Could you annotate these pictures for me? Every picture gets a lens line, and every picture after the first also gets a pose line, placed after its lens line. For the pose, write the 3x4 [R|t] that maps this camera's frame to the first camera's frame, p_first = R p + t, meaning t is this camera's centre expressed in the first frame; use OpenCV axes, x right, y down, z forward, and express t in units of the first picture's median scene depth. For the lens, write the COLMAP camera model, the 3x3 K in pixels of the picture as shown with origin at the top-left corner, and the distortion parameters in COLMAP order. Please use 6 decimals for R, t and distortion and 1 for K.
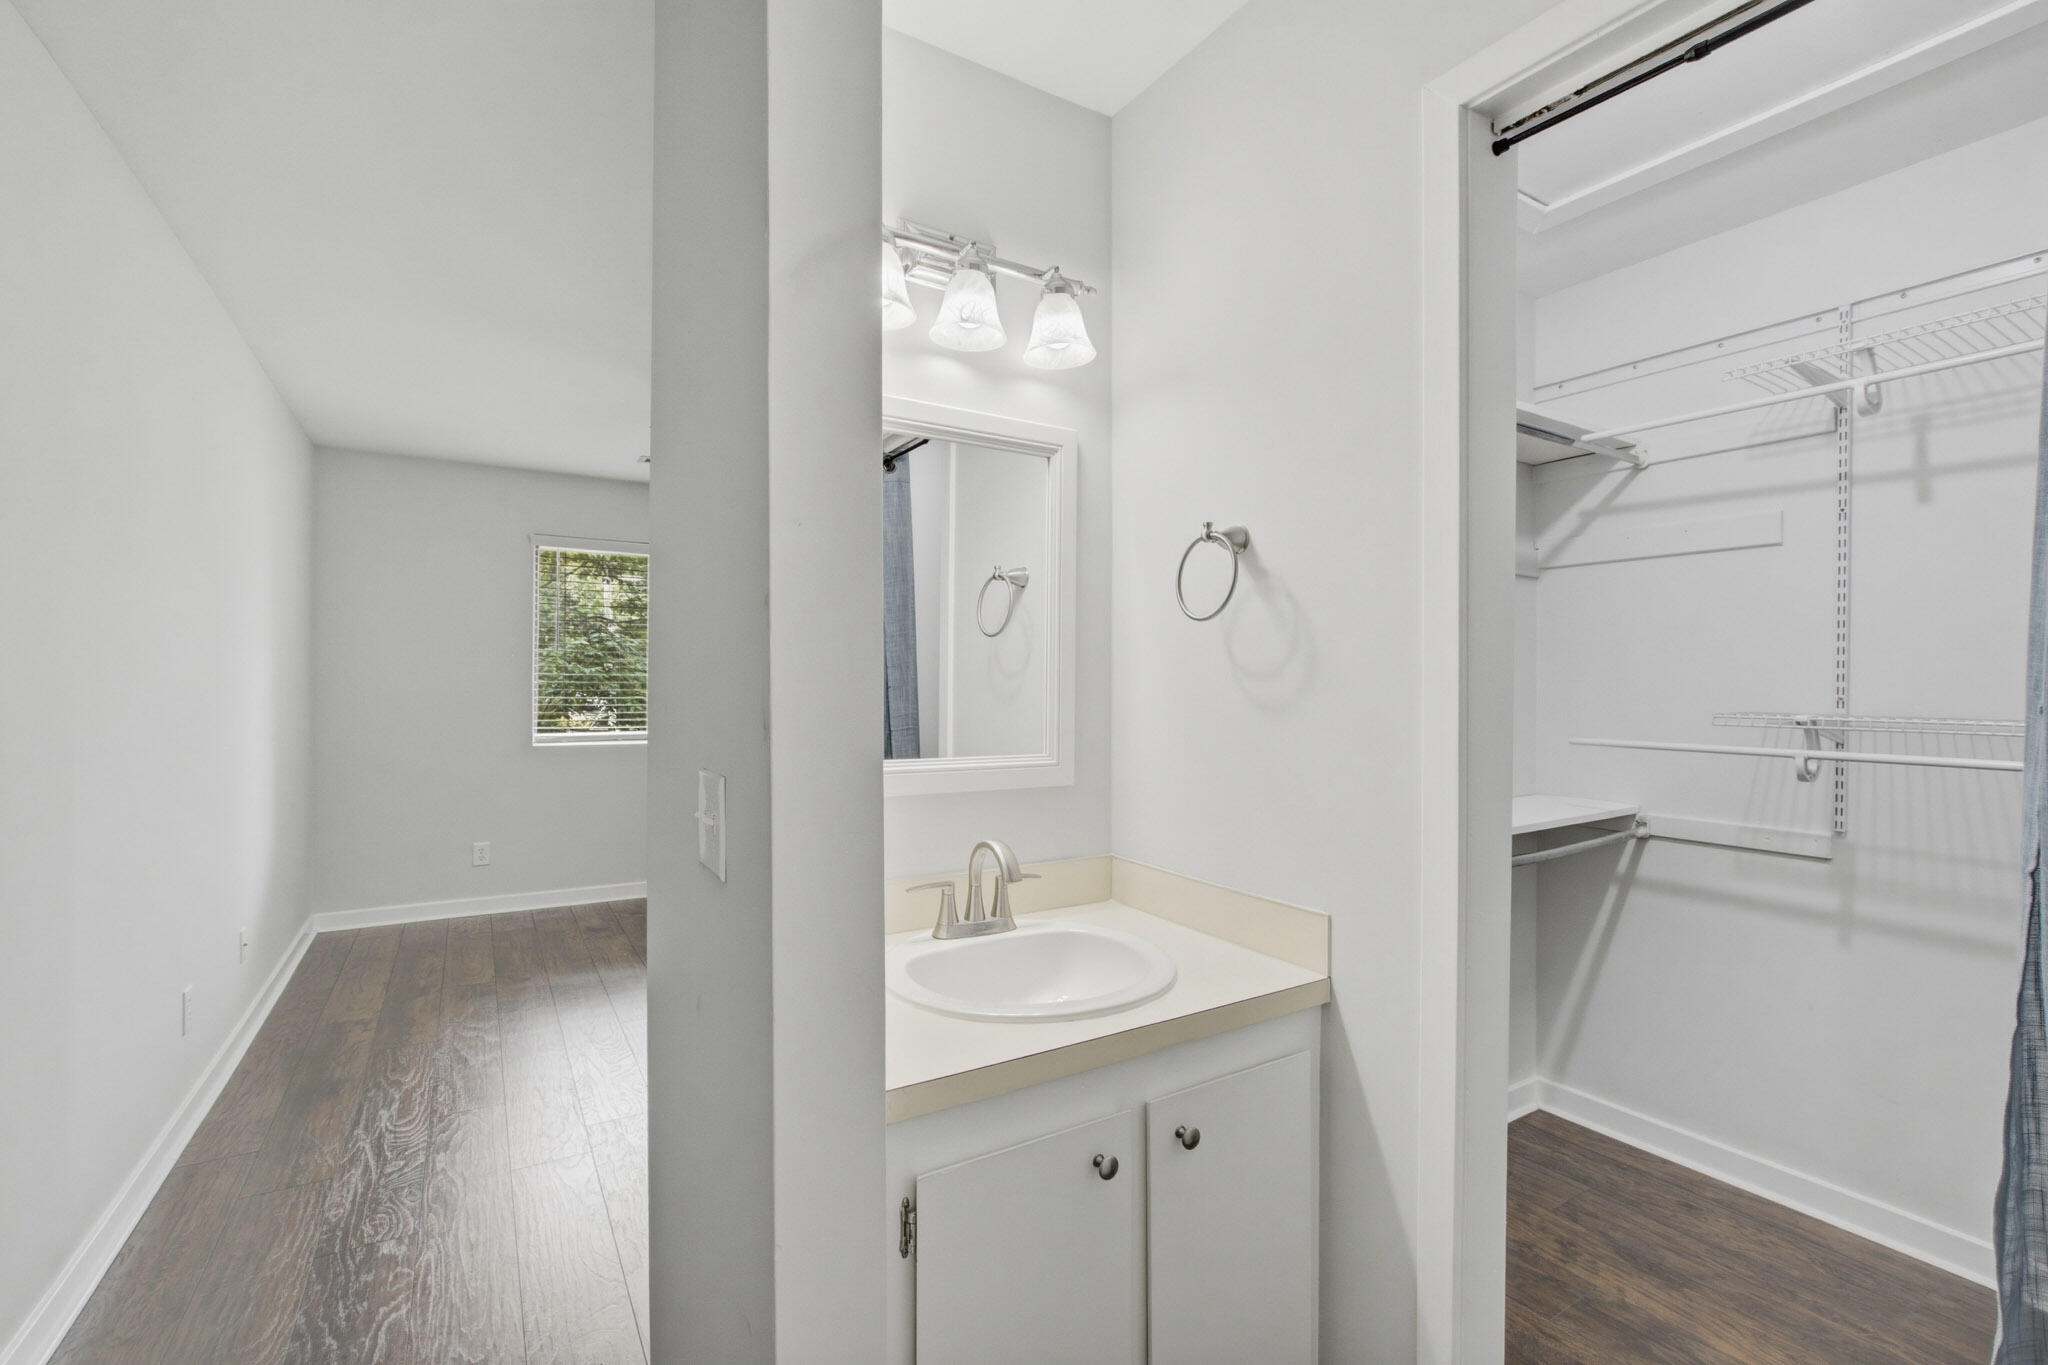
lens RADIAL K [[895.8, 0, 1024.0], [0, 895.8, 682.5], [0, 0, 1]] dist [-0.015148, -0.000181]
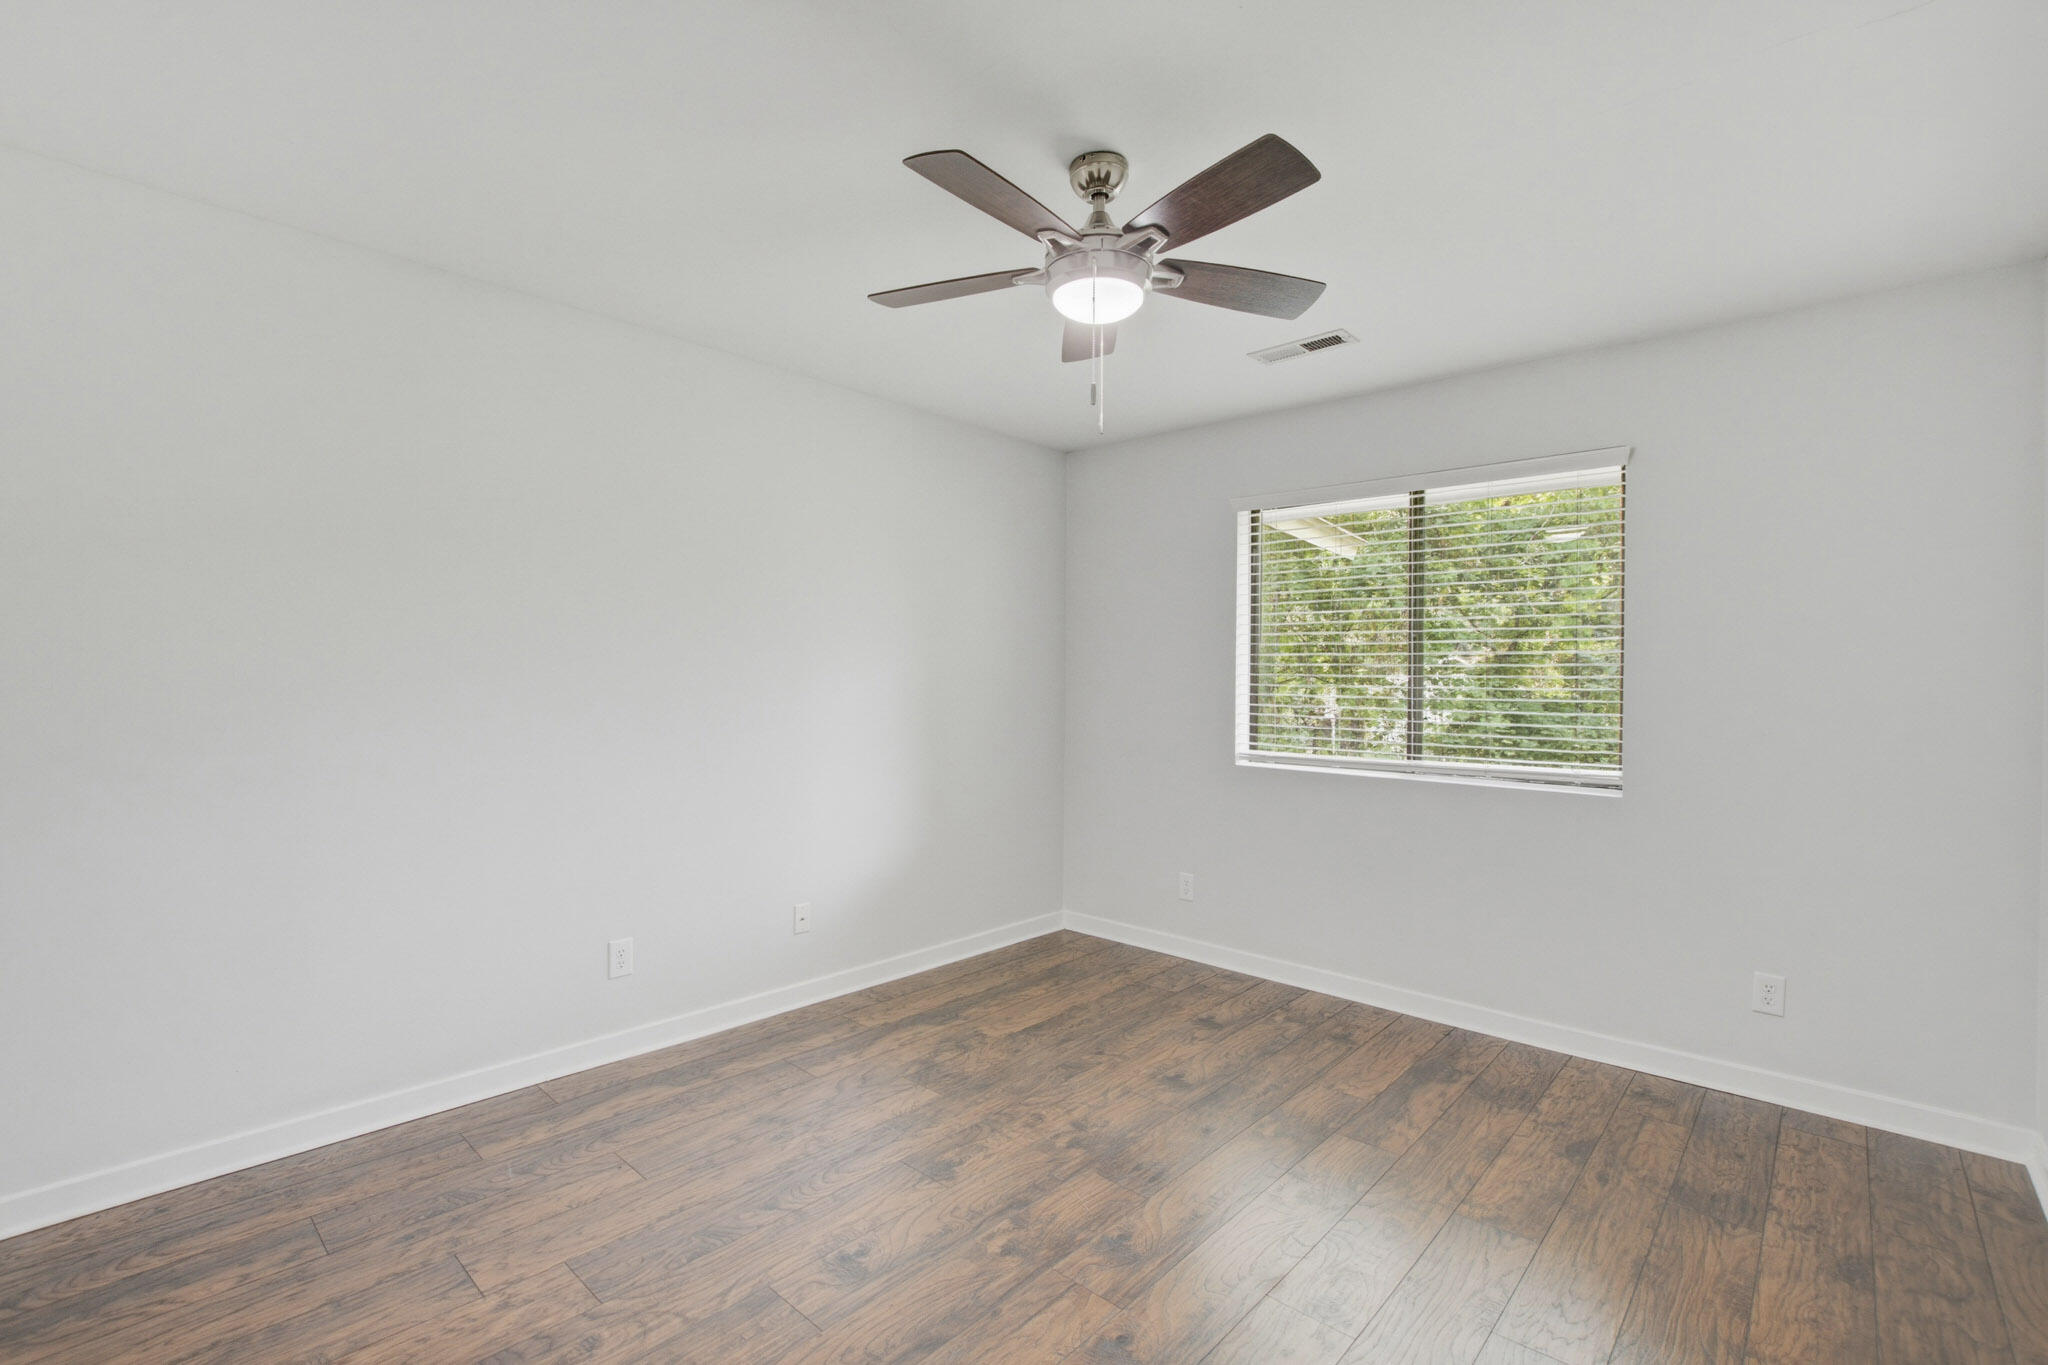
lens RADIAL K [[895.8, 0, 1024.0], [0, 895.8, 682.5], [0, 0, 1]] dist [-0.015148, -0.000181]
pose [[0.270271, -0.004876, -0.962772, 0.234530], [-0.008619, 0.999935, -0.007484, 0.007260], [0.962746, 0.010321, 0.270211, 0.839583]]
